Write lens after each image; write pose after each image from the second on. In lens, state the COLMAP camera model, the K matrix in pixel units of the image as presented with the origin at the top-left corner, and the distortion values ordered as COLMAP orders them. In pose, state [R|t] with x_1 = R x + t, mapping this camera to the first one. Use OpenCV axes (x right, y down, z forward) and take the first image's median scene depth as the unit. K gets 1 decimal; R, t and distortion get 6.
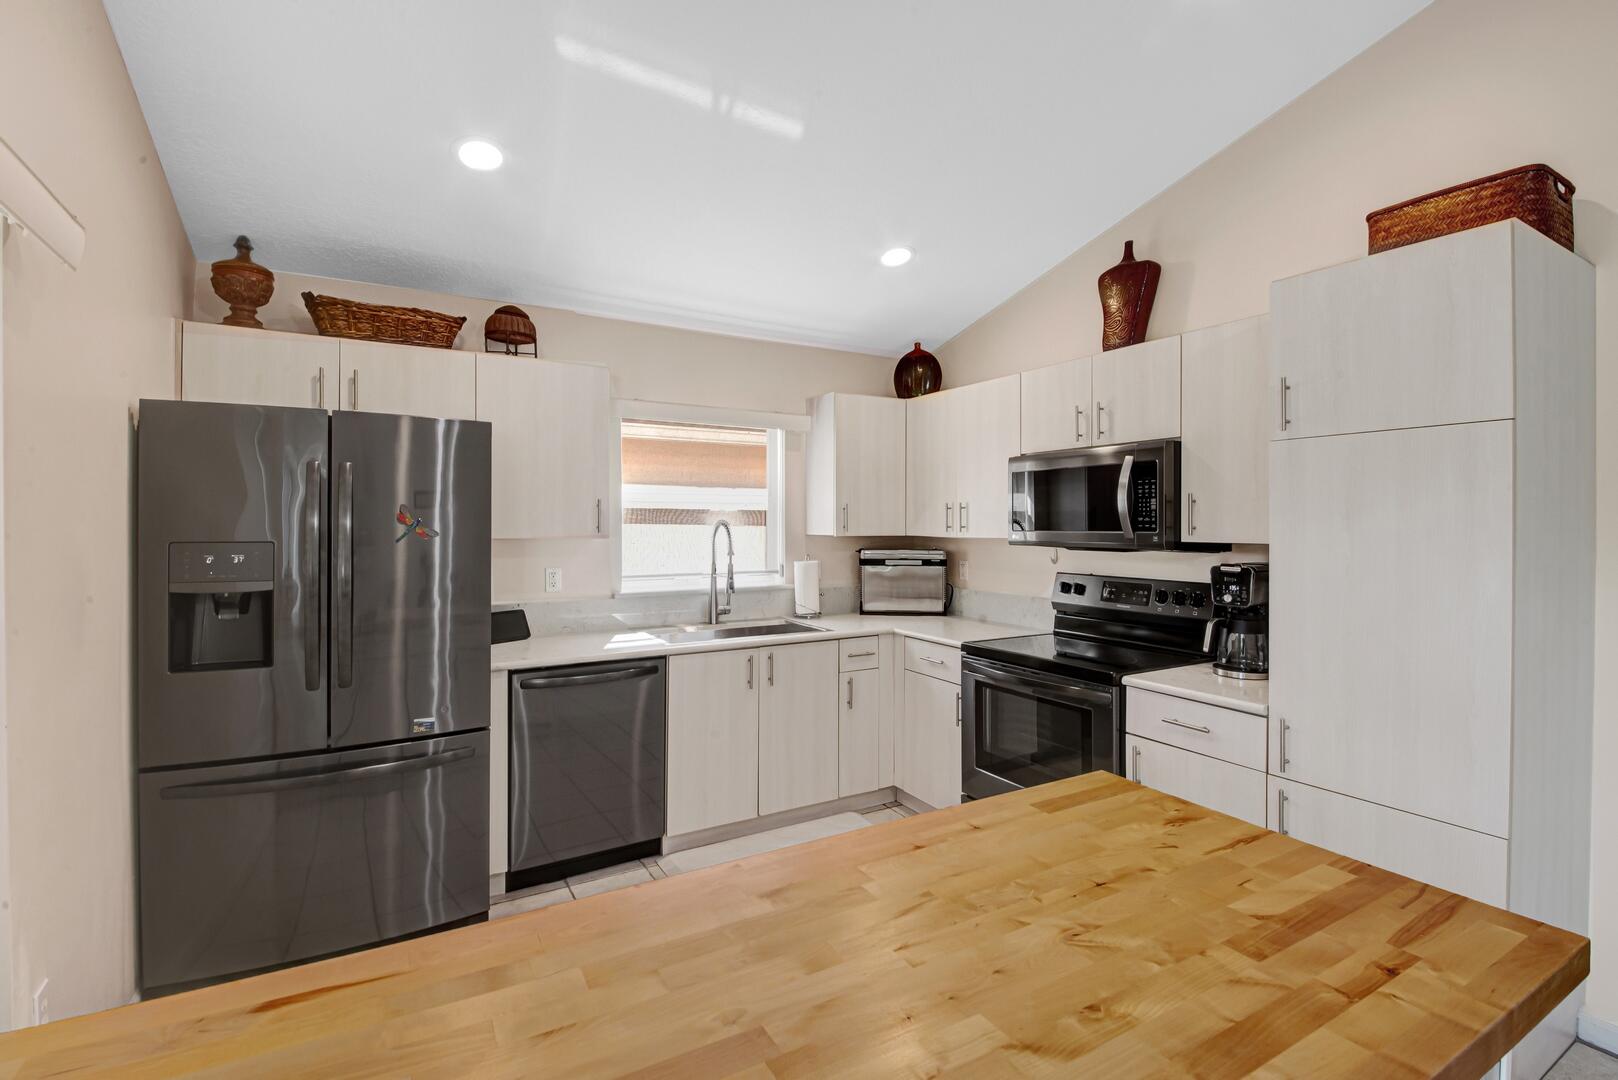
lens RADIAL K [[721.4, 0, 808.7], [0, 721.4, 525.5], [0, 0, 1]] dist [0.011524, -0.001119]
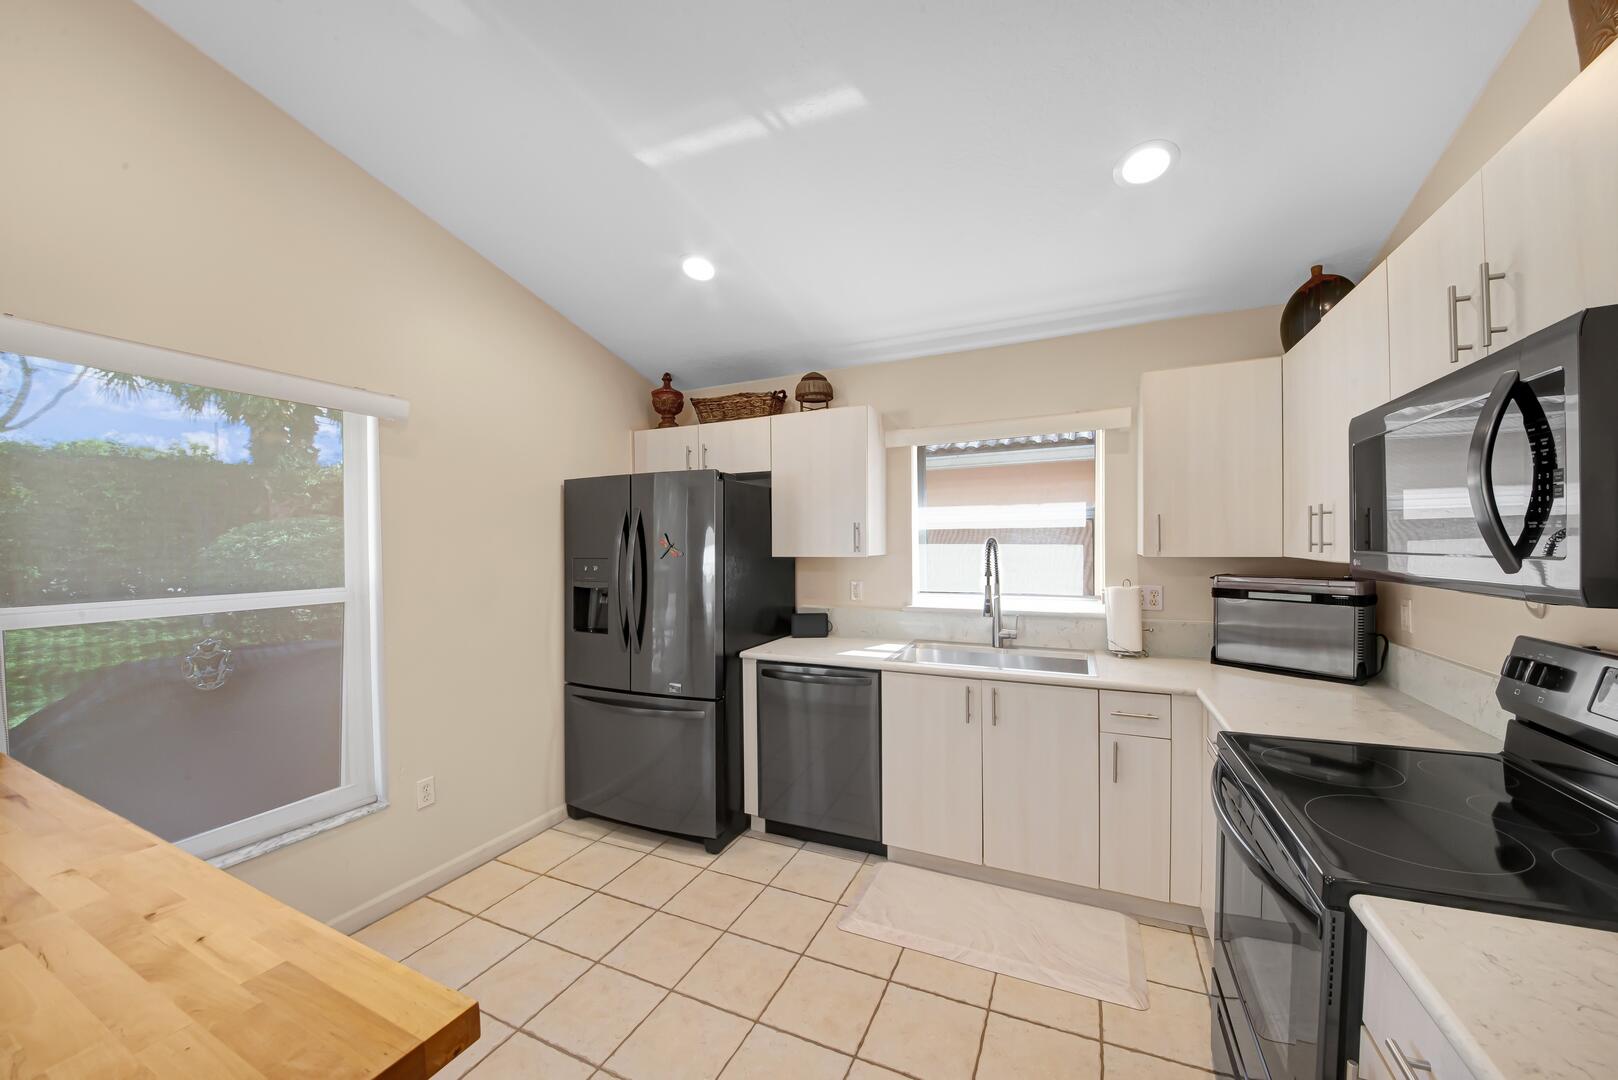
lens RADIAL K [[561.2, 0, 839.1], [0, 561.2, 546.6], [0, 0, 1]] dist [-0.005689, -0.005352]
pose [[0.598695, -0.003913, -0.800968, 0.386254], [0.008127, 0.999966, 0.001189, -0.000139], [0.800936, -0.007222, 0.598706, 0.434758]]
